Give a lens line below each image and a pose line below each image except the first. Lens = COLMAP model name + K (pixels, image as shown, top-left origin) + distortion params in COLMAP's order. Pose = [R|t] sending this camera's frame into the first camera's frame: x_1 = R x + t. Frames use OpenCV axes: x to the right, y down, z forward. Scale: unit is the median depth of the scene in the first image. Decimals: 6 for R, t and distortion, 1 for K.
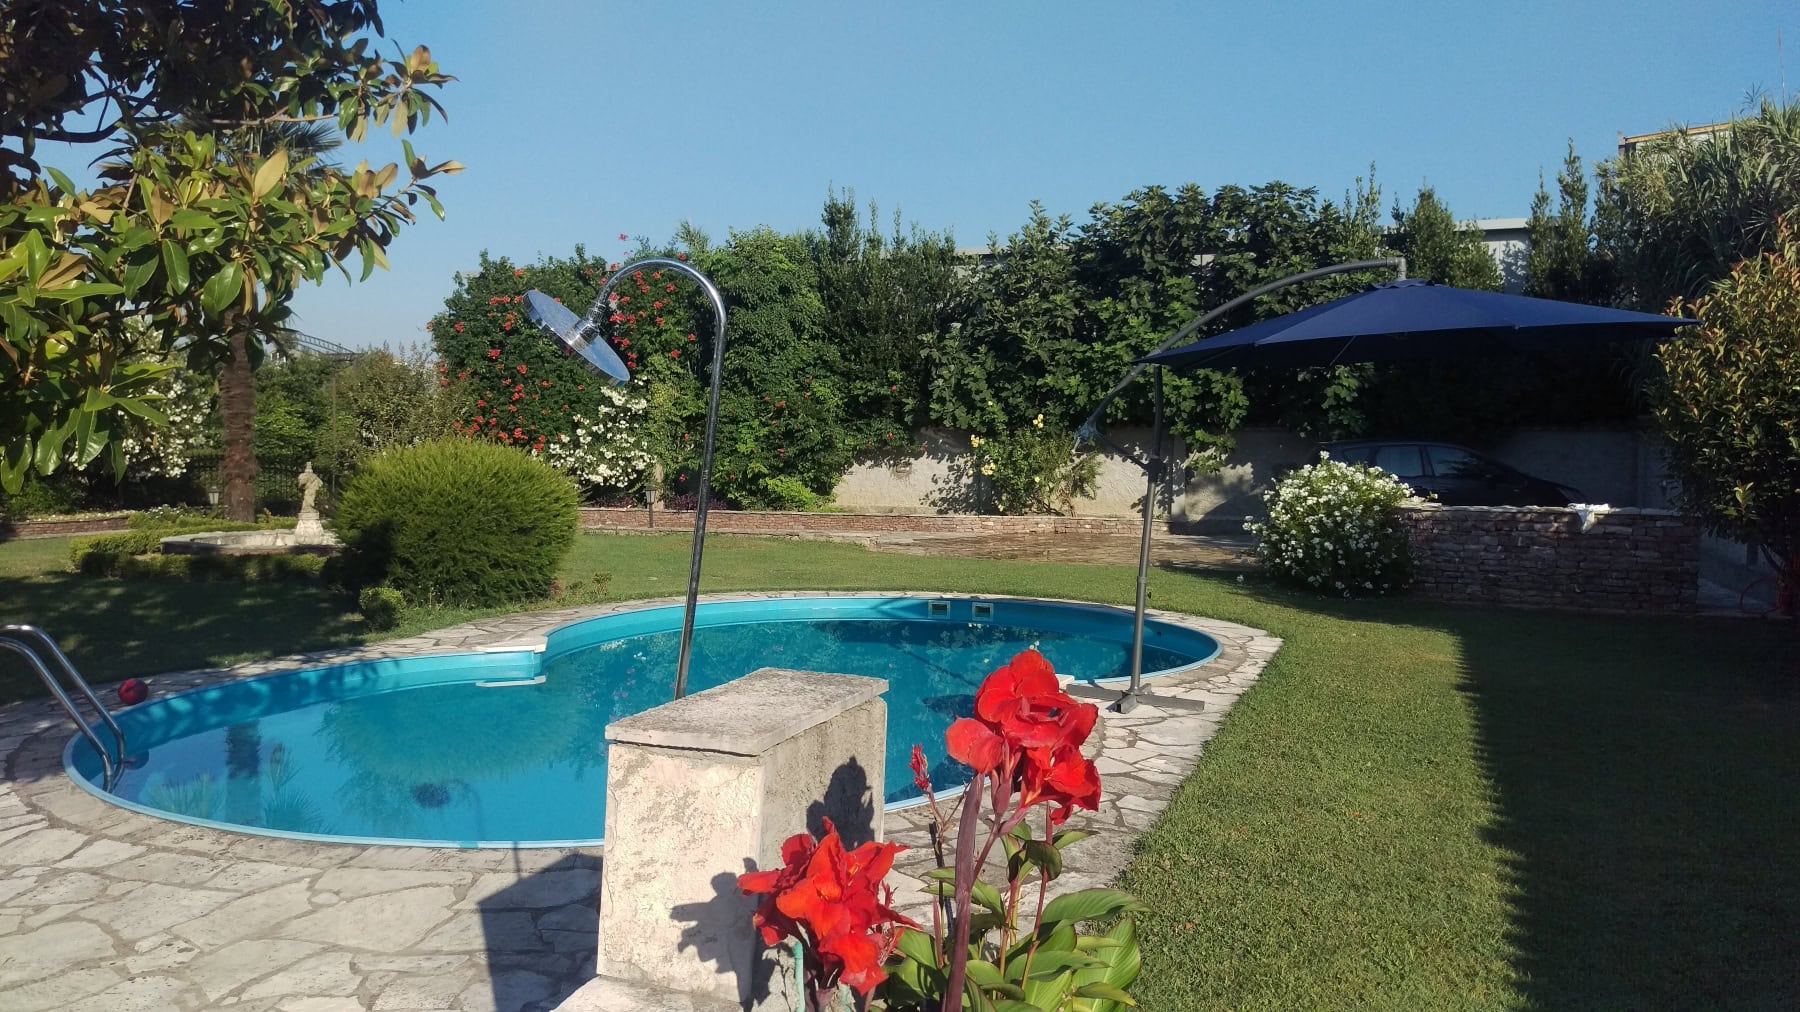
lens RADIAL K [[1419.9, 0, 908.8], [0, 1419.9, 502.6], [0, 0, 1]] dist [-0.030031, 0.003668]
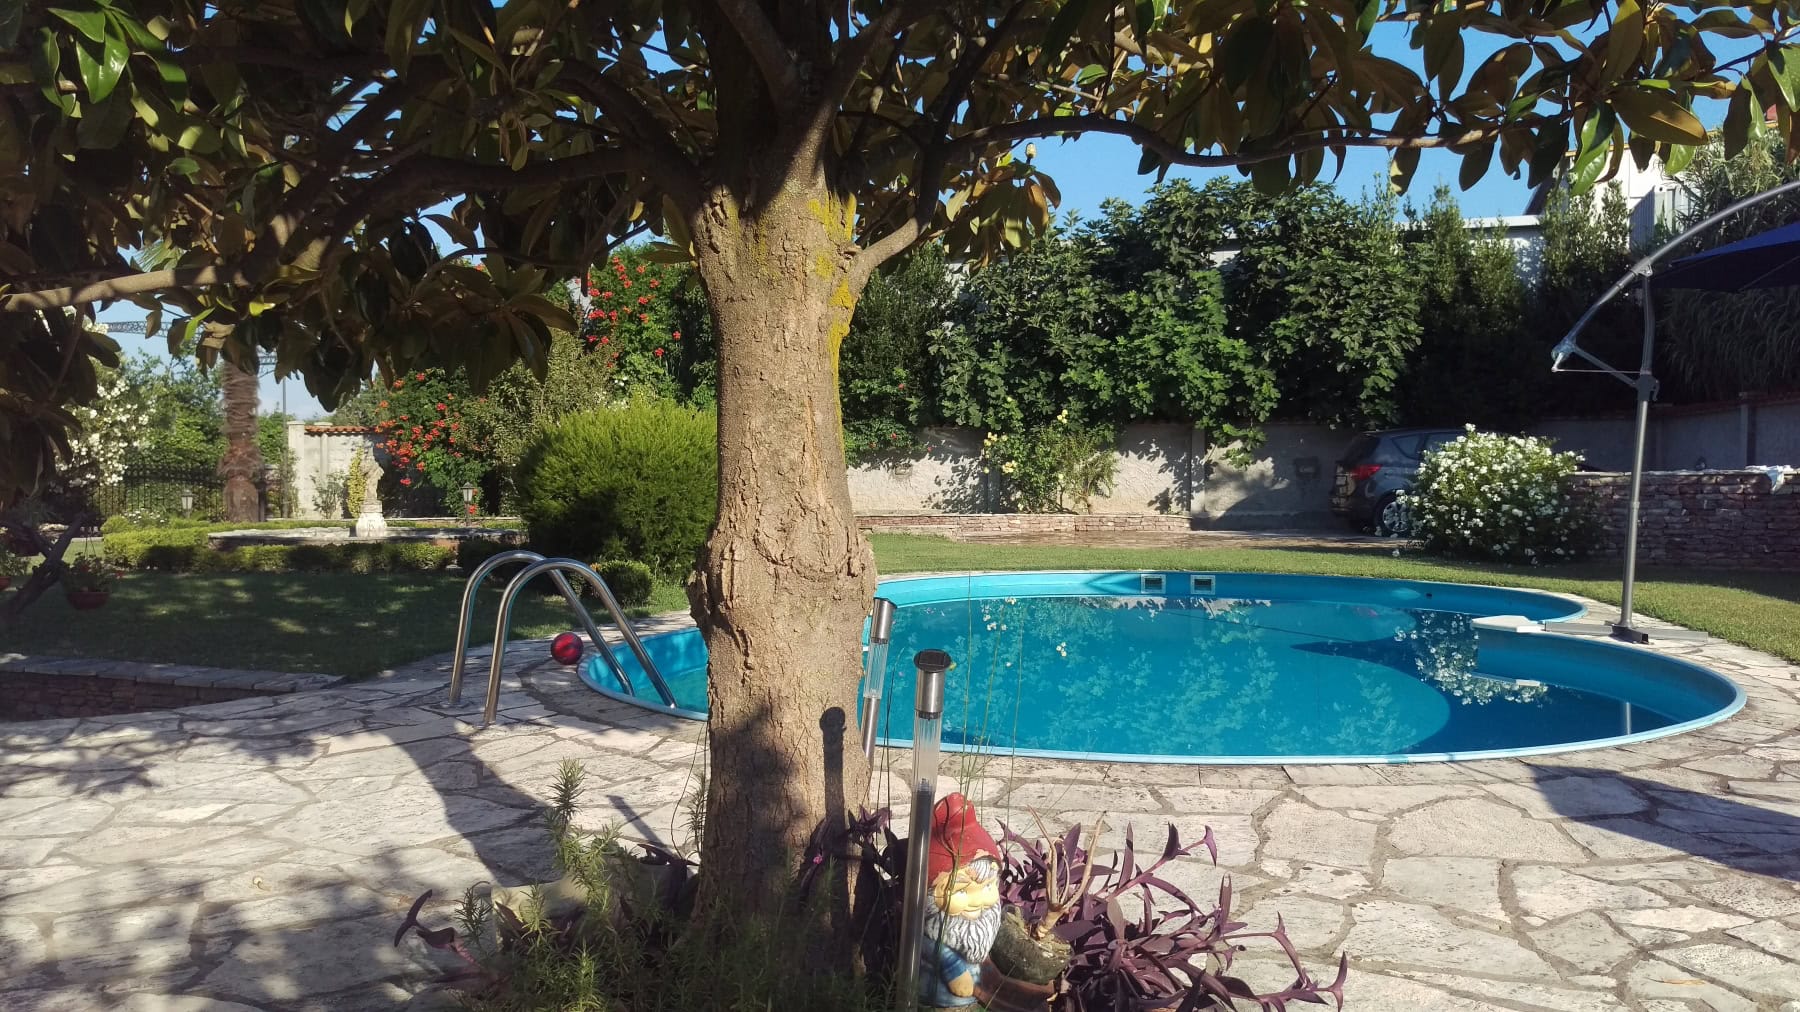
lens RADIAL K [[1419.9, 0, 893.4], [0, 1419.9, 505.7], [0, 0, 1]] dist [-0.030031, 0.003668]
pose [[0.990835, -0.012498, 0.134498, -0.157074], [0.015642, 0.999628, -0.022349, 0.023911], [-0.134169, 0.024248, 0.990662, 0.048709]]
